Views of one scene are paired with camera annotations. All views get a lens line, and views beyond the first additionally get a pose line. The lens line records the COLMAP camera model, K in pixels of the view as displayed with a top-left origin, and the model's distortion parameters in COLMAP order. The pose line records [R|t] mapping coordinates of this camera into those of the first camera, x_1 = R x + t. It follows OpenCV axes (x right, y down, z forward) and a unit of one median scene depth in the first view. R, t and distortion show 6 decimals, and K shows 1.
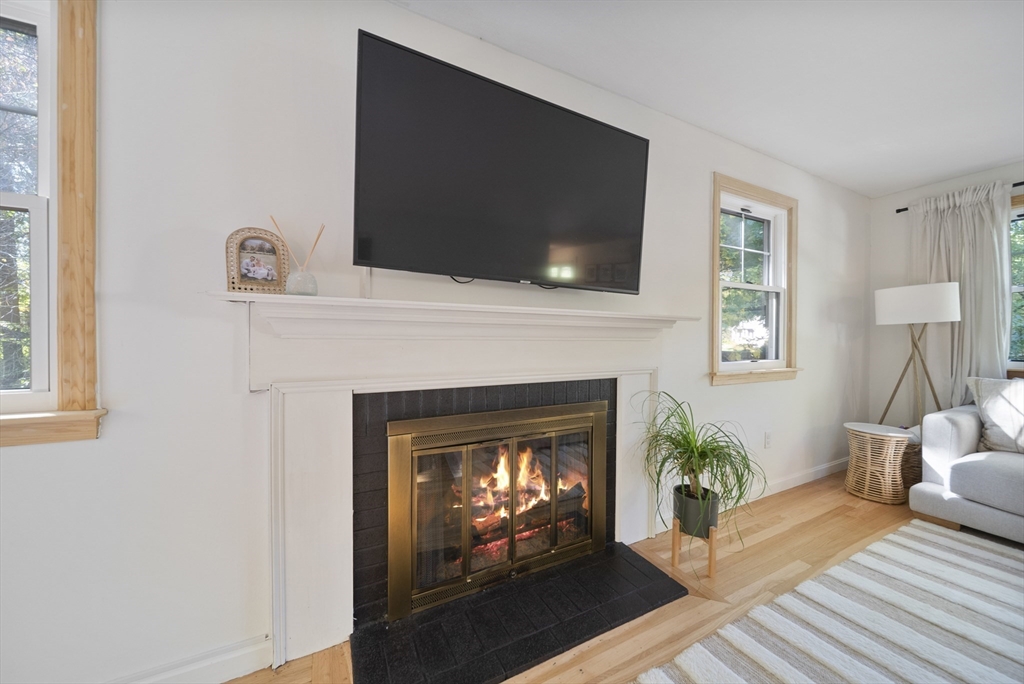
lens RADIAL K [[361.8, 0, 515.9], [0, 361.8, 344.8], [0, 0, 1]] dist [-0.008672, 0.000117]
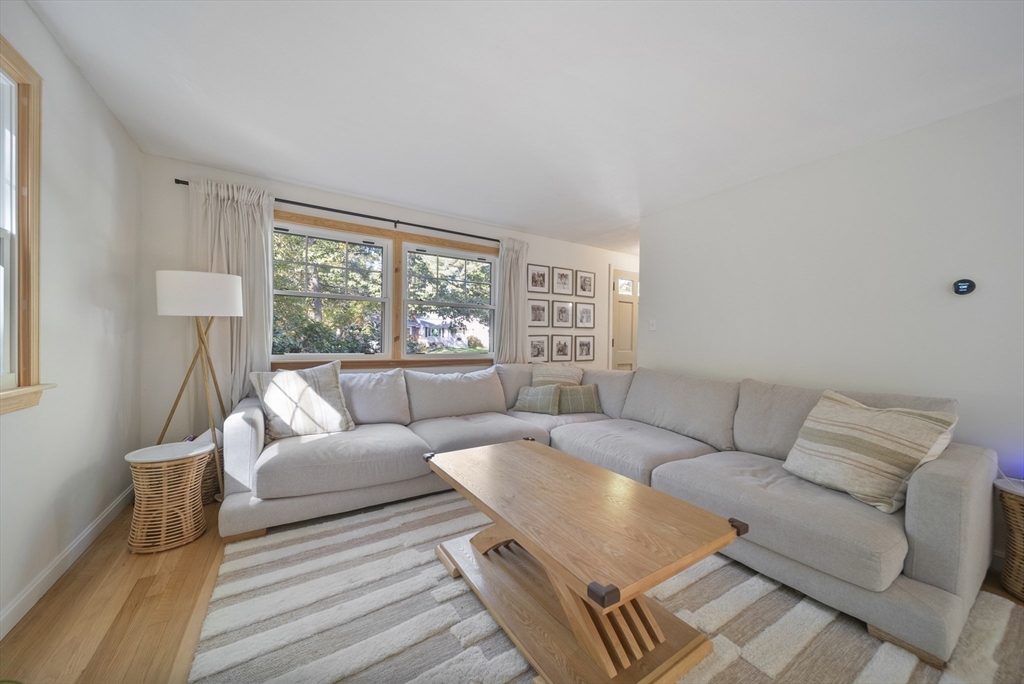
lens RADIAL K [[361.8, 0, 515.9], [0, 361.8, 342.3], [0, 0, 1]] dist [-0.008672, 0.000117]
pose [[-0.092828, -0.012028, 0.995610, 0.177583], [-0.008985, 0.999896, 0.011242, -0.011971], [-0.995642, -0.007902, -0.092926, 0.337921]]
